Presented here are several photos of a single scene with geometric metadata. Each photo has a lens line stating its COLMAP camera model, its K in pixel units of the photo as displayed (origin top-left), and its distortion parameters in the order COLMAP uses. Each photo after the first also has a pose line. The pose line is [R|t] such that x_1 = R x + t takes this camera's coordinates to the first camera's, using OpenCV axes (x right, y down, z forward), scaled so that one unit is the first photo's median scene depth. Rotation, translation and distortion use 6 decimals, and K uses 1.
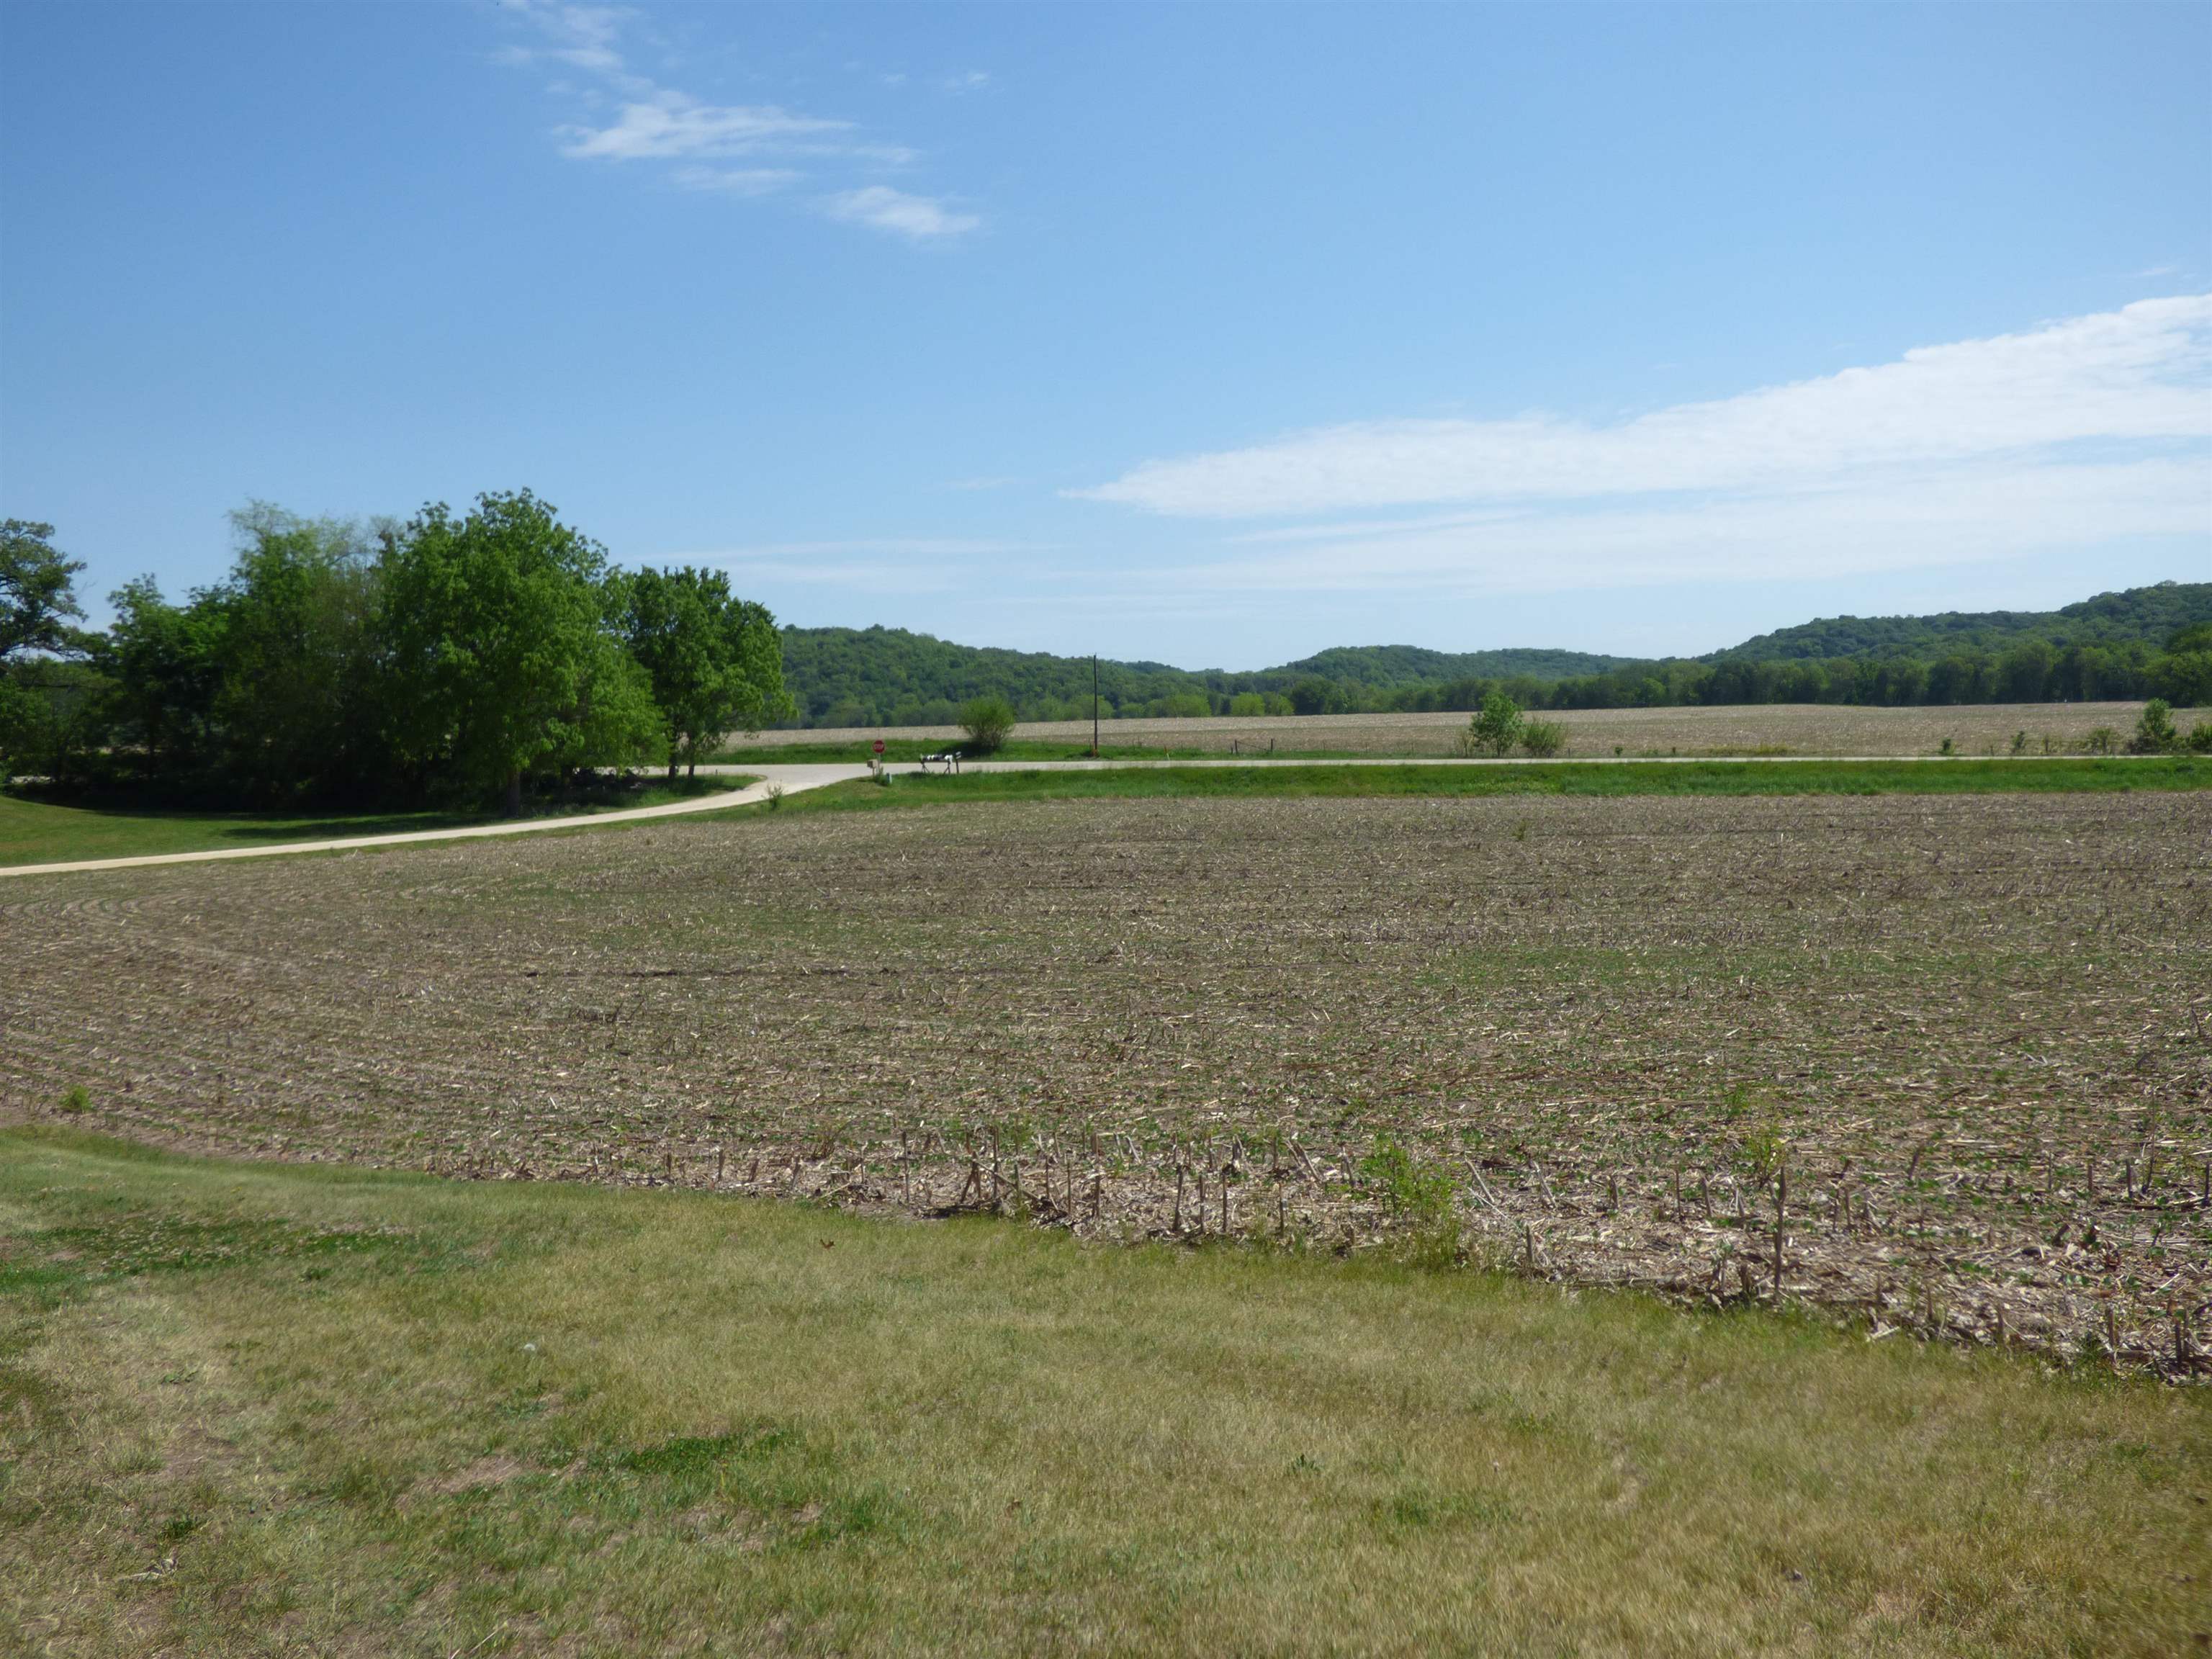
lens RADIAL K [[2224.1, 0, 1100.1], [0, 2224.1, 815.6], [0, 0, 1]] dist [-0.012482, 0.000000]
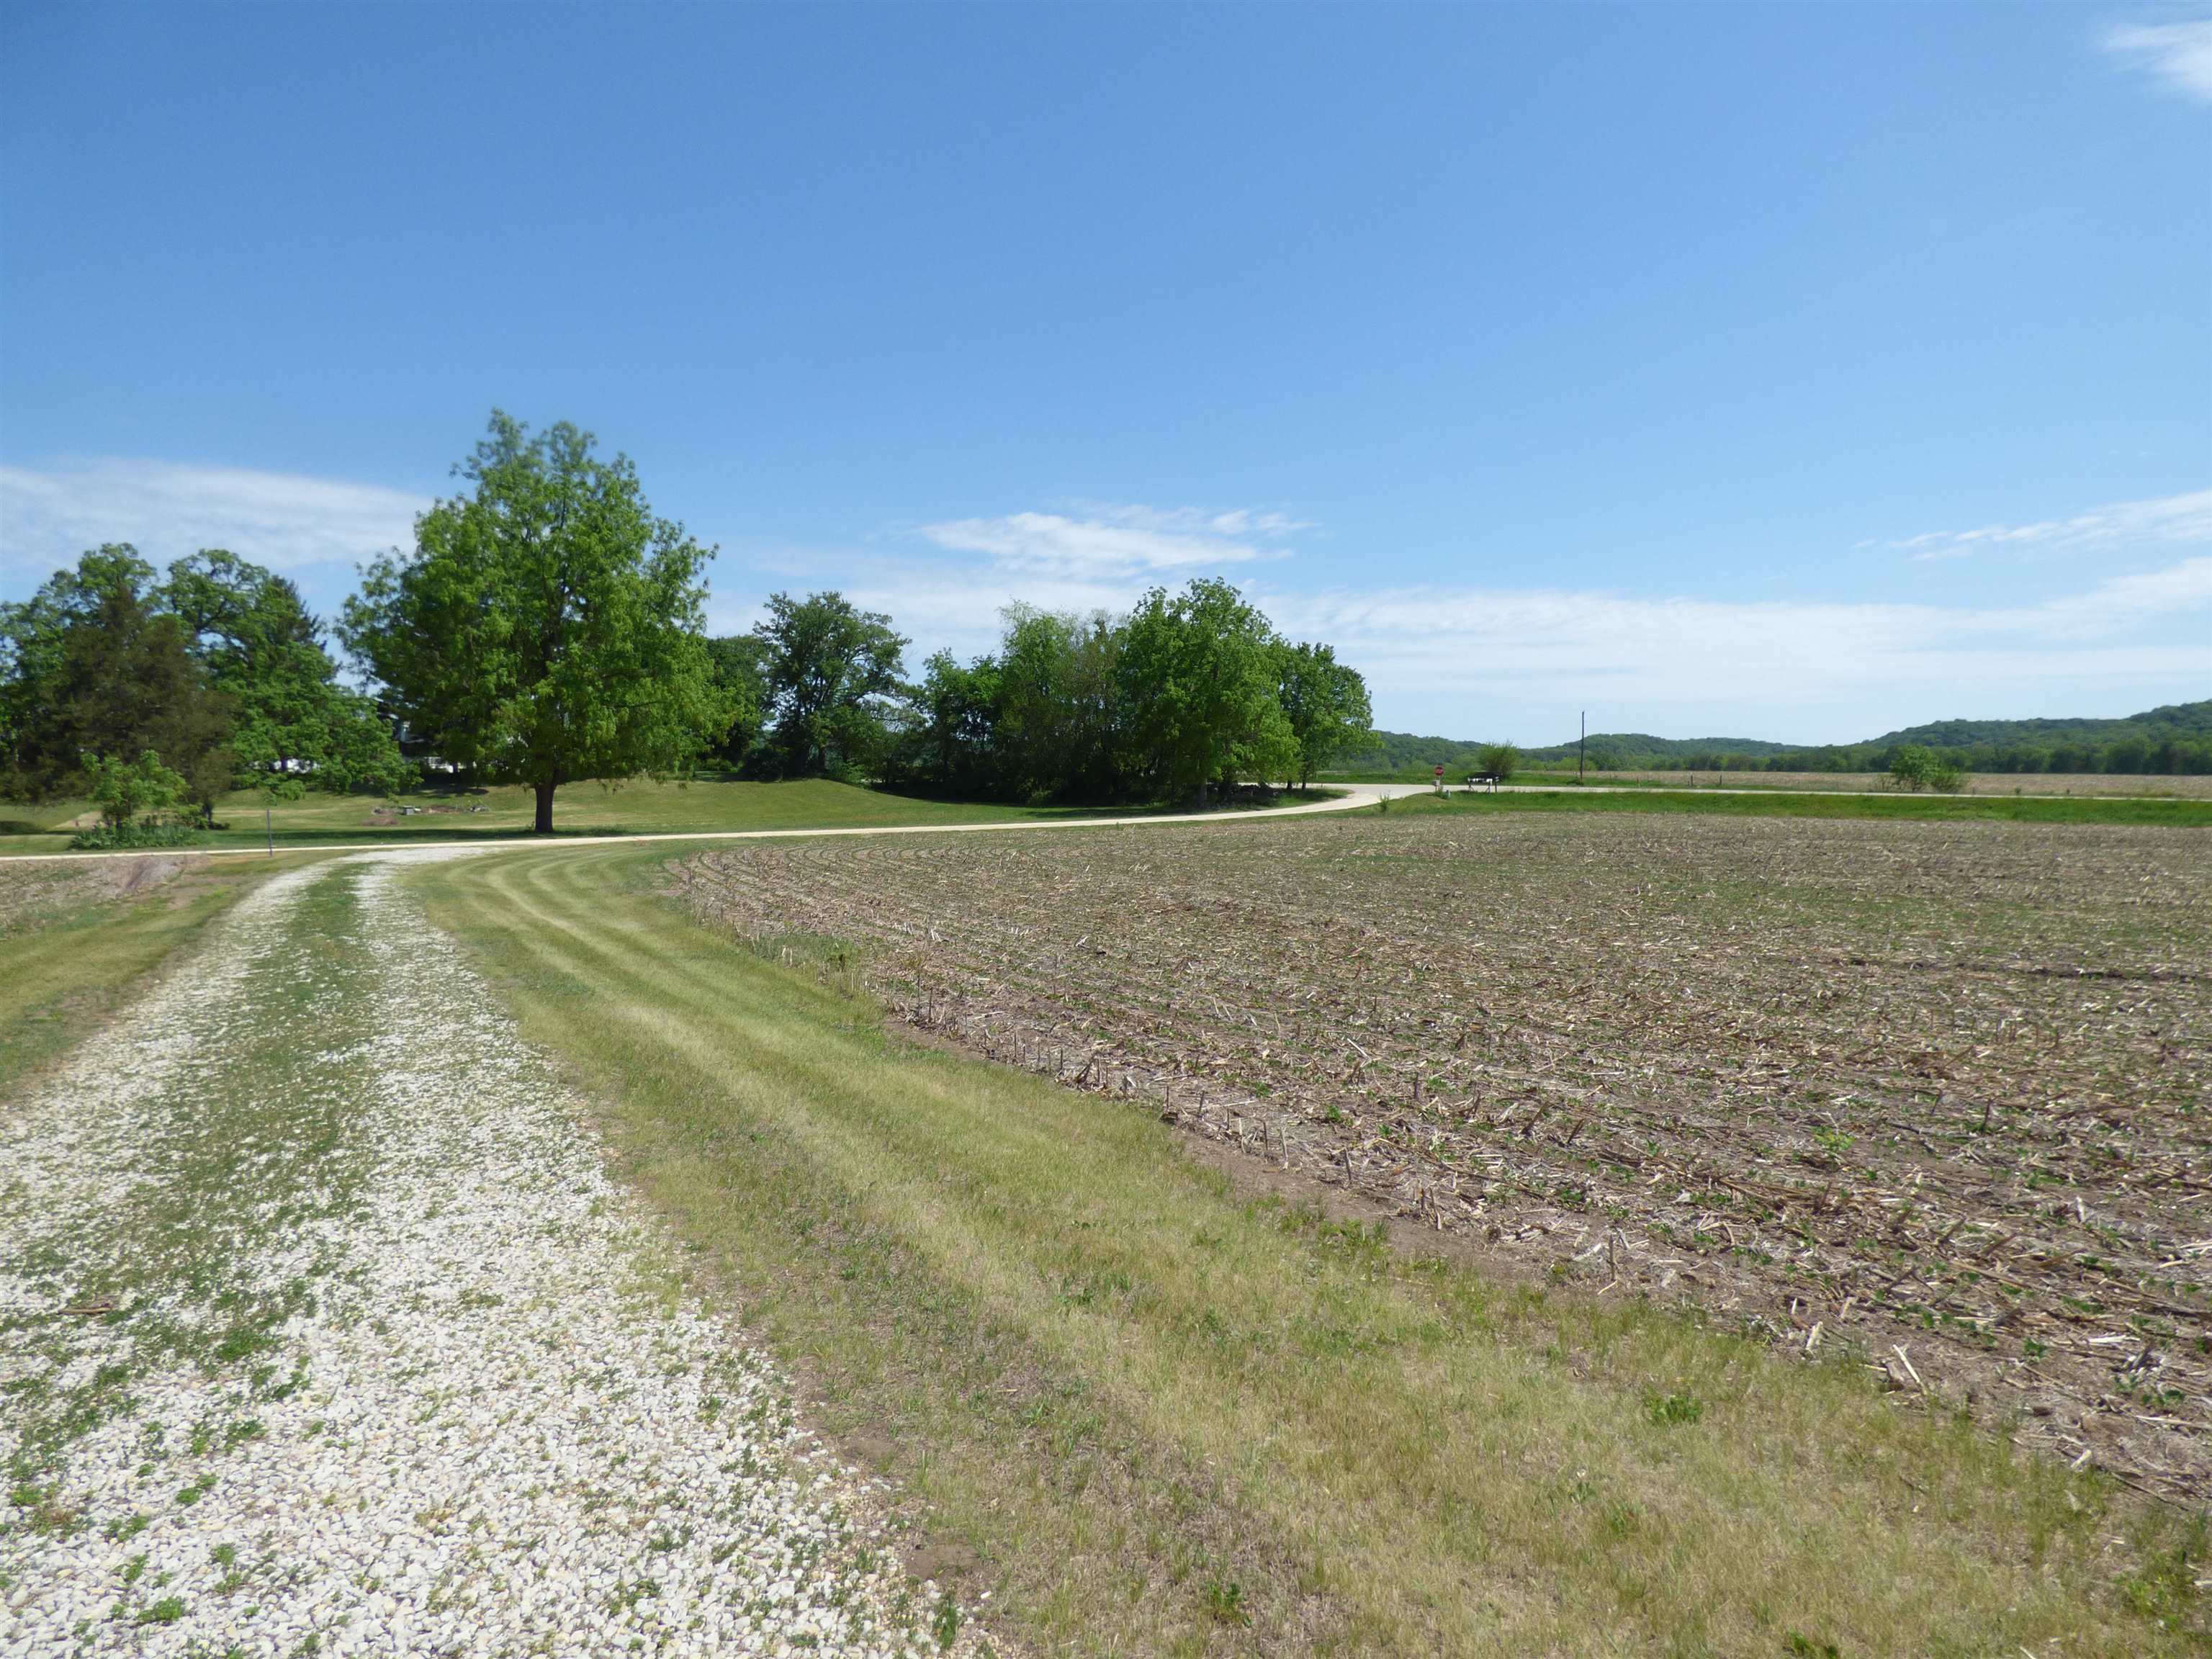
lens RADIAL K [[1318.2, 0, 1110.3], [0, 1318.2, 808.8], [0, 0, 1]] dist [-0.017222, 0.000629]
pose [[0.970851, 0.031648, -0.237585, -0.101293], [-0.035376, 0.999309, -0.011446, 0.009237], [0.237058, 0.019517, 0.971299, 0.144720]]
